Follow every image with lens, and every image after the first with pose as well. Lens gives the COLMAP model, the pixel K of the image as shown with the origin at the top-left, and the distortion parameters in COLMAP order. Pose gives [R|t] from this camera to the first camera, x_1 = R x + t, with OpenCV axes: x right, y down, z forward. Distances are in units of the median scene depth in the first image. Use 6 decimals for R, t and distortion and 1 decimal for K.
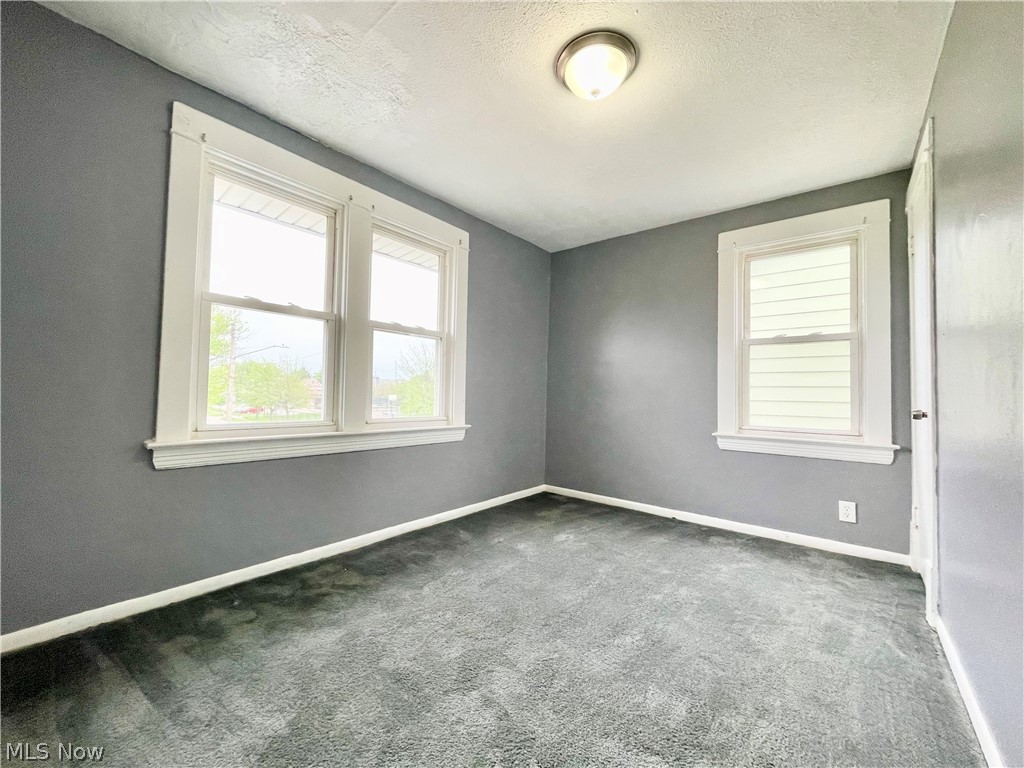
lens RADIAL K [[414.4, 0, 508.3], [0, 414.4, 383.7], [0, 0, 1]] dist [-0.000364, 0.000107]
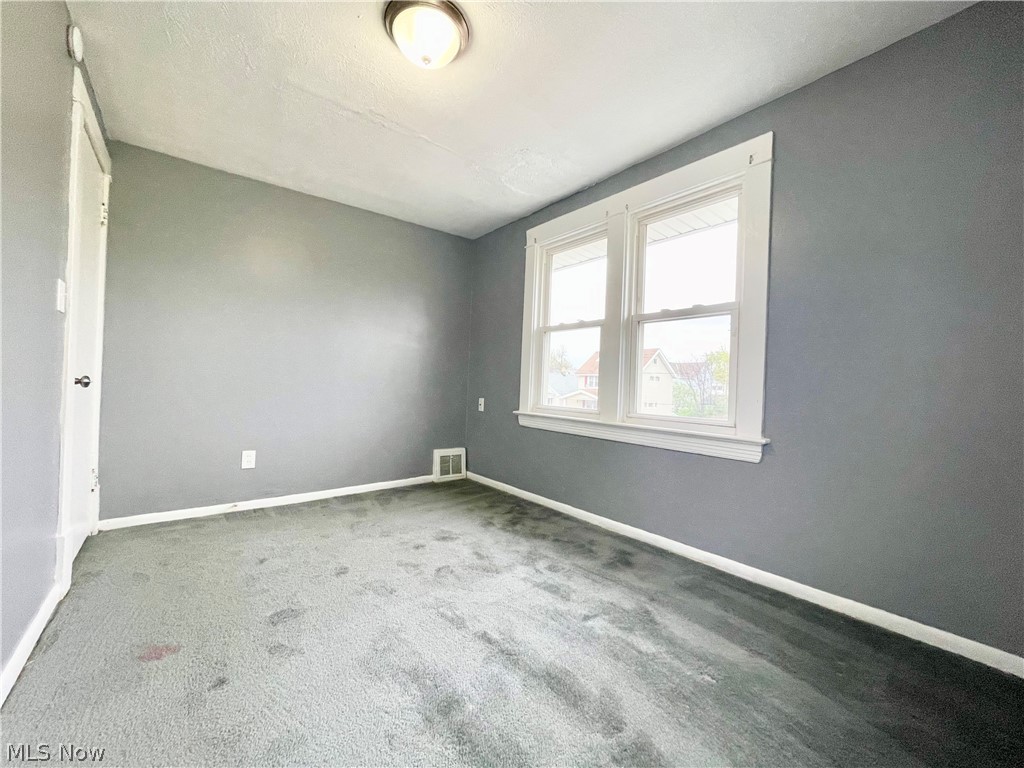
lens RADIAL K [[414.4, 0, 507.8], [0, 414.4, 379.9], [0, 0, 1]] dist [-0.000364, 0.000107]
pose [[-0.212606, -0.028040, -0.976736, 0.774663], [-0.000537, 0.999591, -0.028579, 0.036485], [0.977138, -0.005552, -0.212535, 0.984669]]
